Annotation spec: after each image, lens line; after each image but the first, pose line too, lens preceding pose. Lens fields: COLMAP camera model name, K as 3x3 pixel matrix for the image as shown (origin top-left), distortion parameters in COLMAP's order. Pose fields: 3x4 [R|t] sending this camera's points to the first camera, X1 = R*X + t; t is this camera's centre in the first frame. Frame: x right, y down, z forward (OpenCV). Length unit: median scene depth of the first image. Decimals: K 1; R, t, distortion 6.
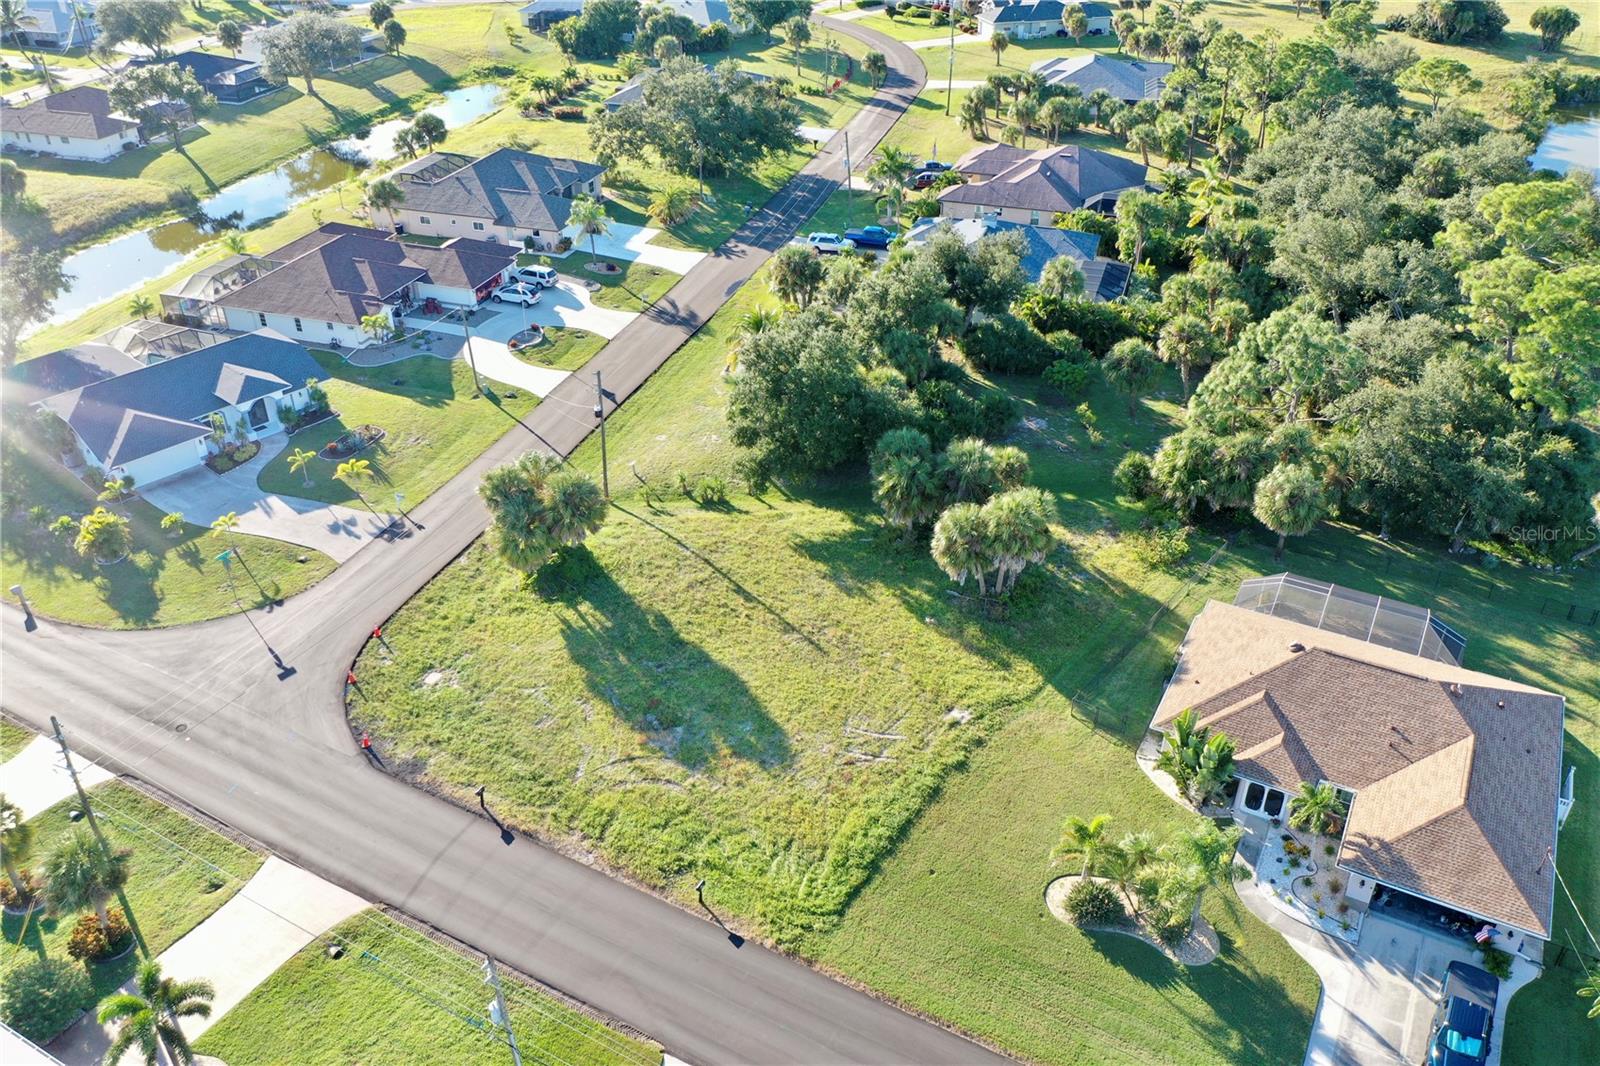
lens RADIAL K [[1257.1, 0, 800.0], [0, 1257.1, 533.0], [0, 0, 1]] dist [-0.007818, -0.002342]
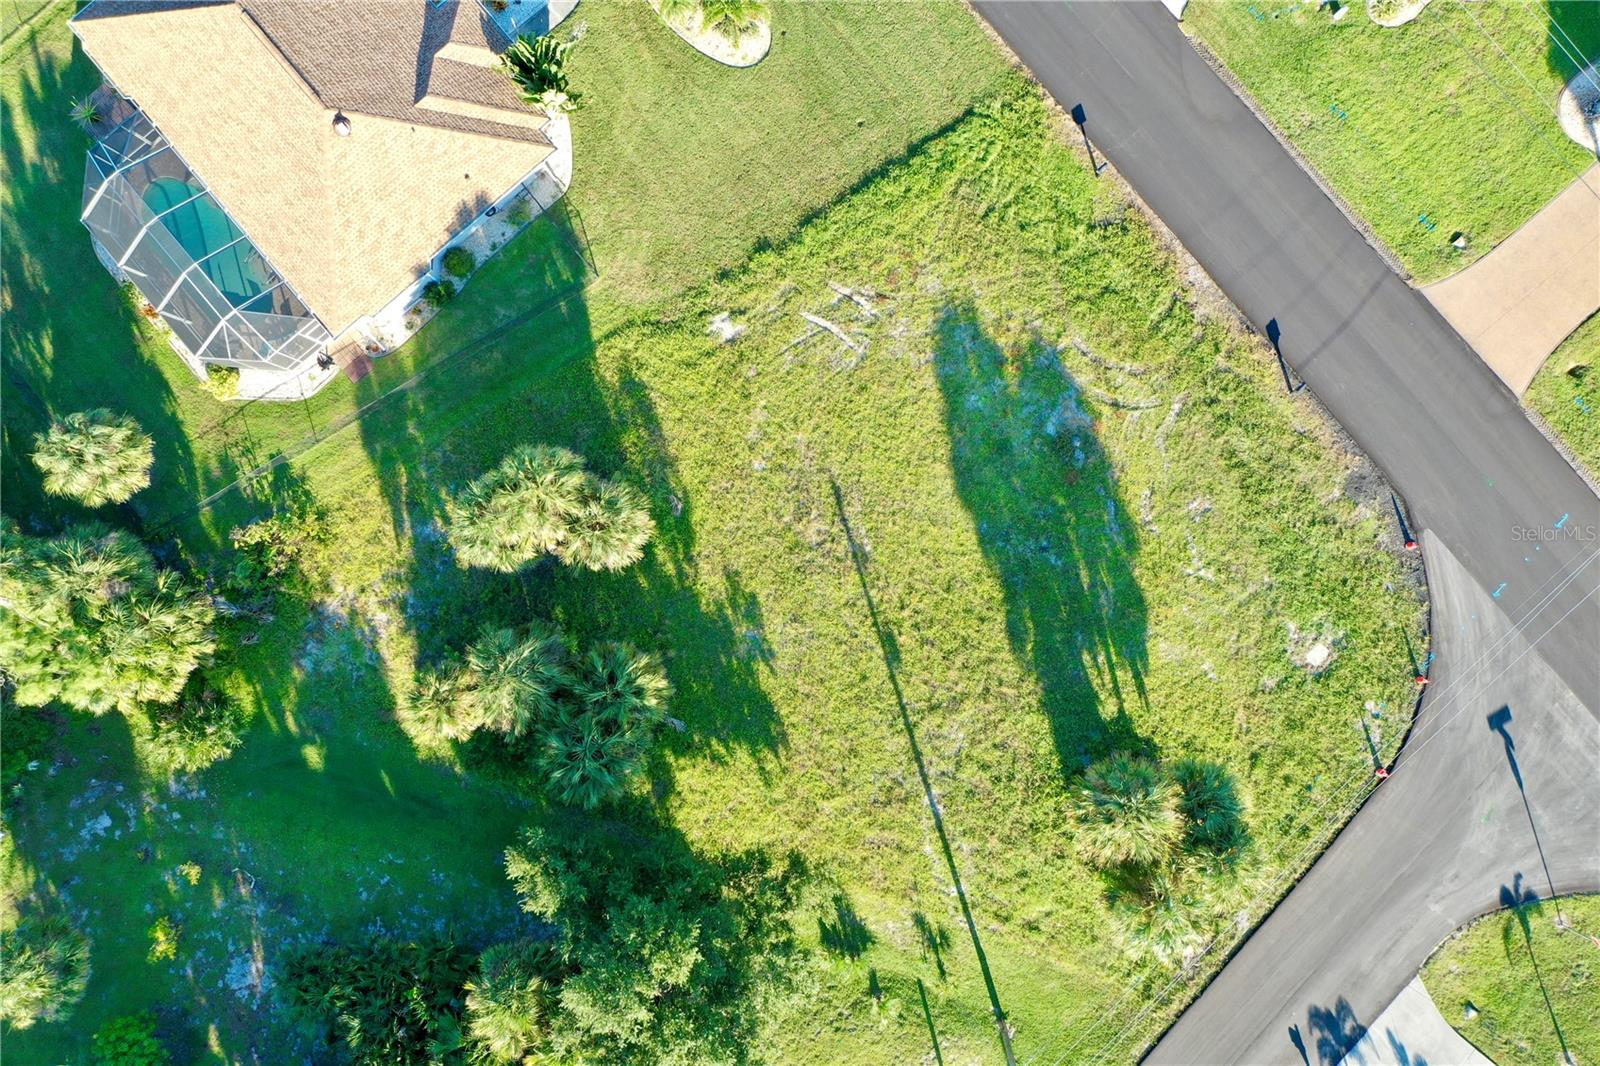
lens RADIAL K [[1257.1, 0, 800.0], [0, 1257.1, 533.0], [0, 0, 1]] dist [-0.007818, -0.002342]
pose [[-0.935008, -0.352830, 0.035648, 0.003337], [0.210675, -0.471792, 0.856171, -0.531611], [-0.285264, 0.808037, 0.515461, 0.584736]]
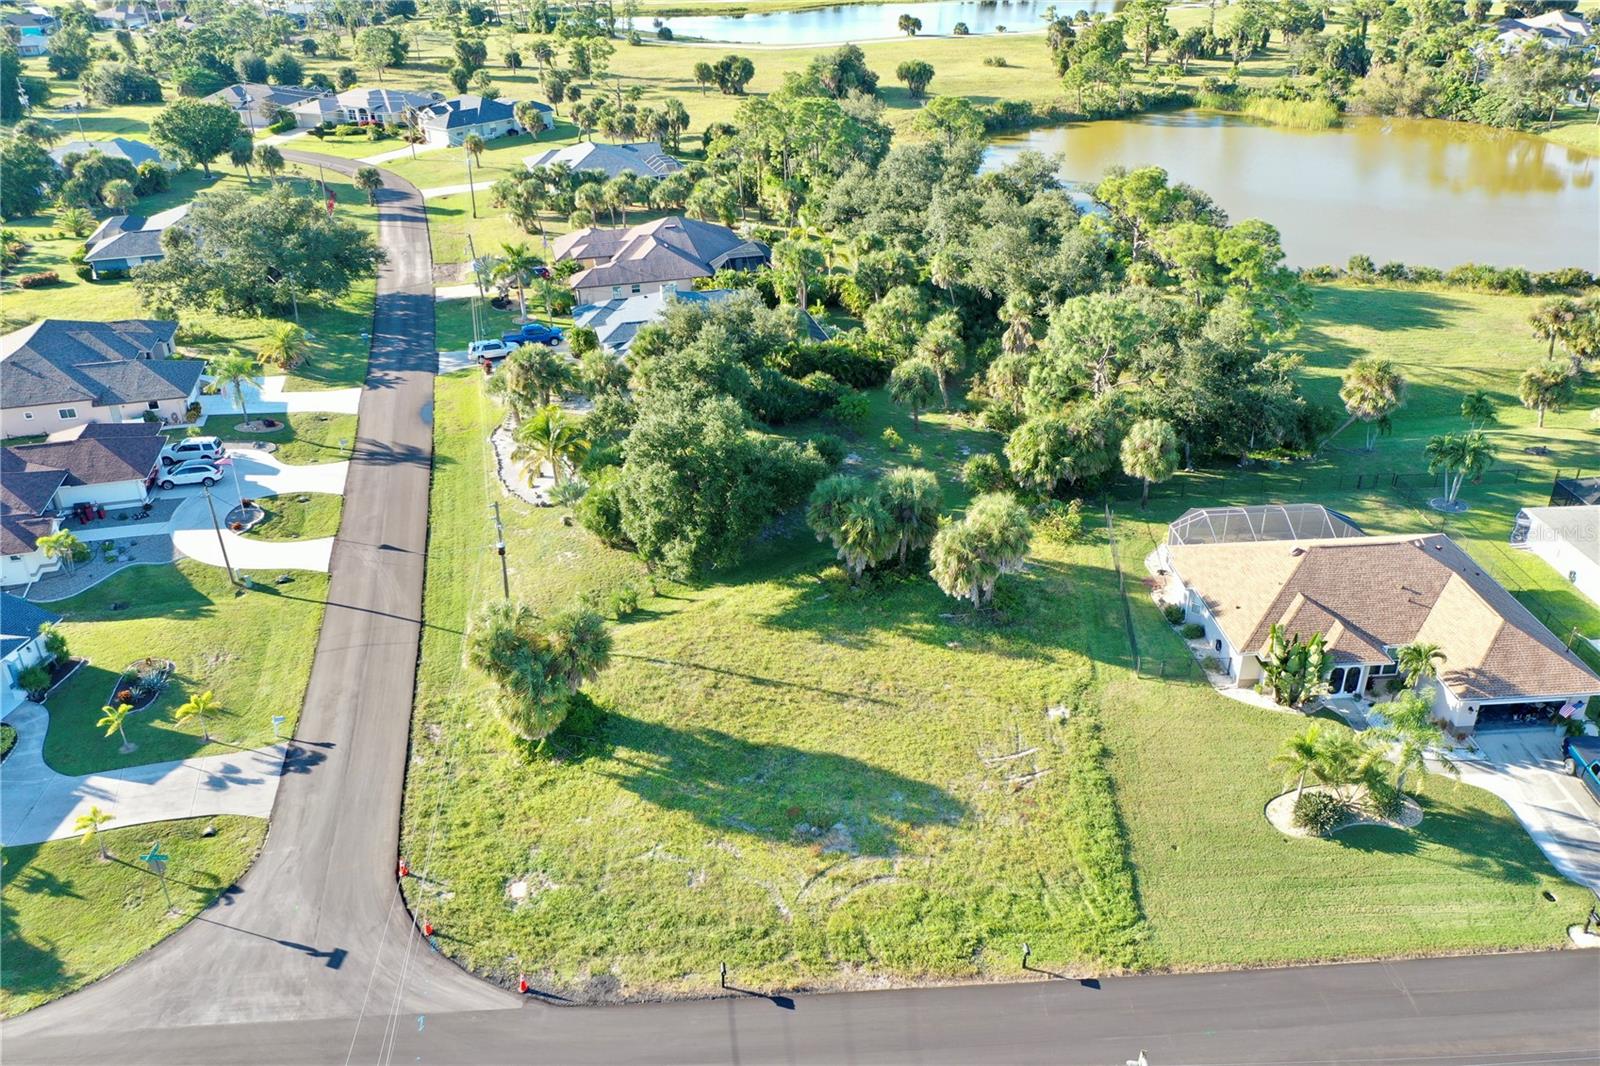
lens RADIAL K [[1257.1, 0, 800.0], [0, 1257.1, 533.0], [0, 0, 1]] dist [-0.007818, -0.002342]
pose [[0.844788, -0.259532, 0.467949, -0.424336], [0.297316, 0.954752, -0.007224, -0.042283], [-0.444900, 0.145232, 0.883726, 0.150999]]
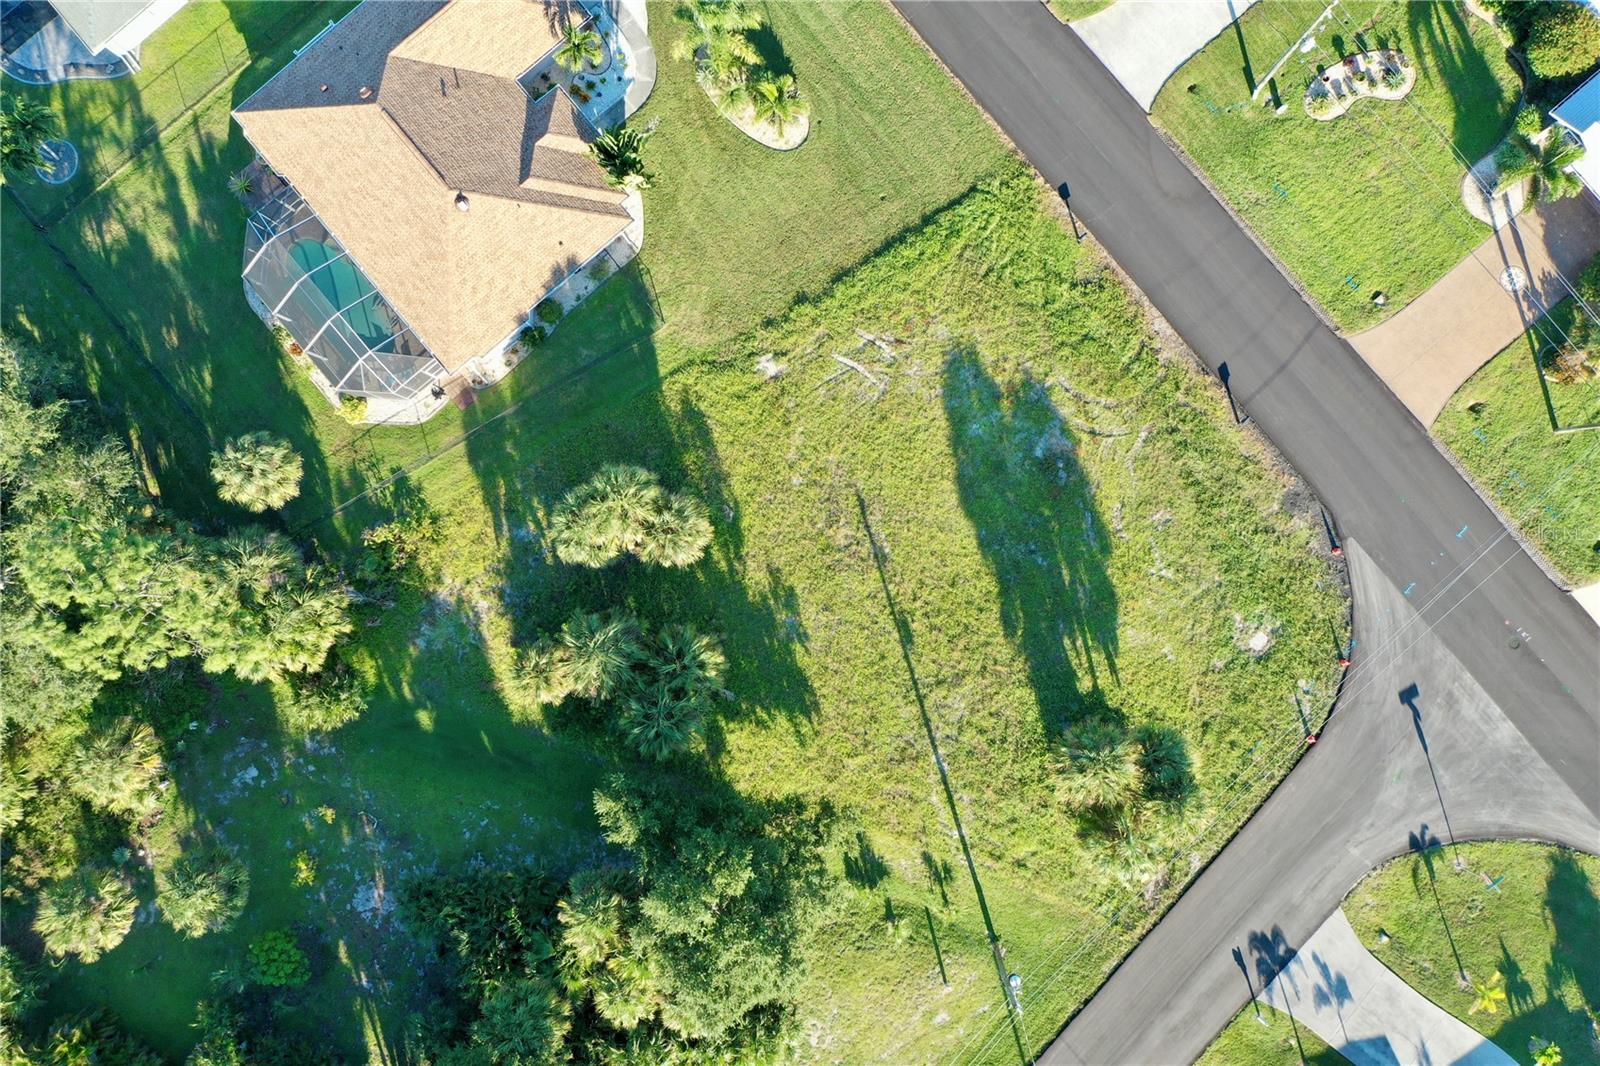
lens RADIAL K [[1257.1, 0, 800.0], [0, 1257.1, 533.0], [0, 0, 1]] dist [-0.007818, -0.002342]
pose [[-0.932375, -0.359345, 0.039358, 0.015385], [0.217031, -0.469374, 0.855912, -0.661571], [-0.289094, 0.806573, 0.515621, 0.511918]]
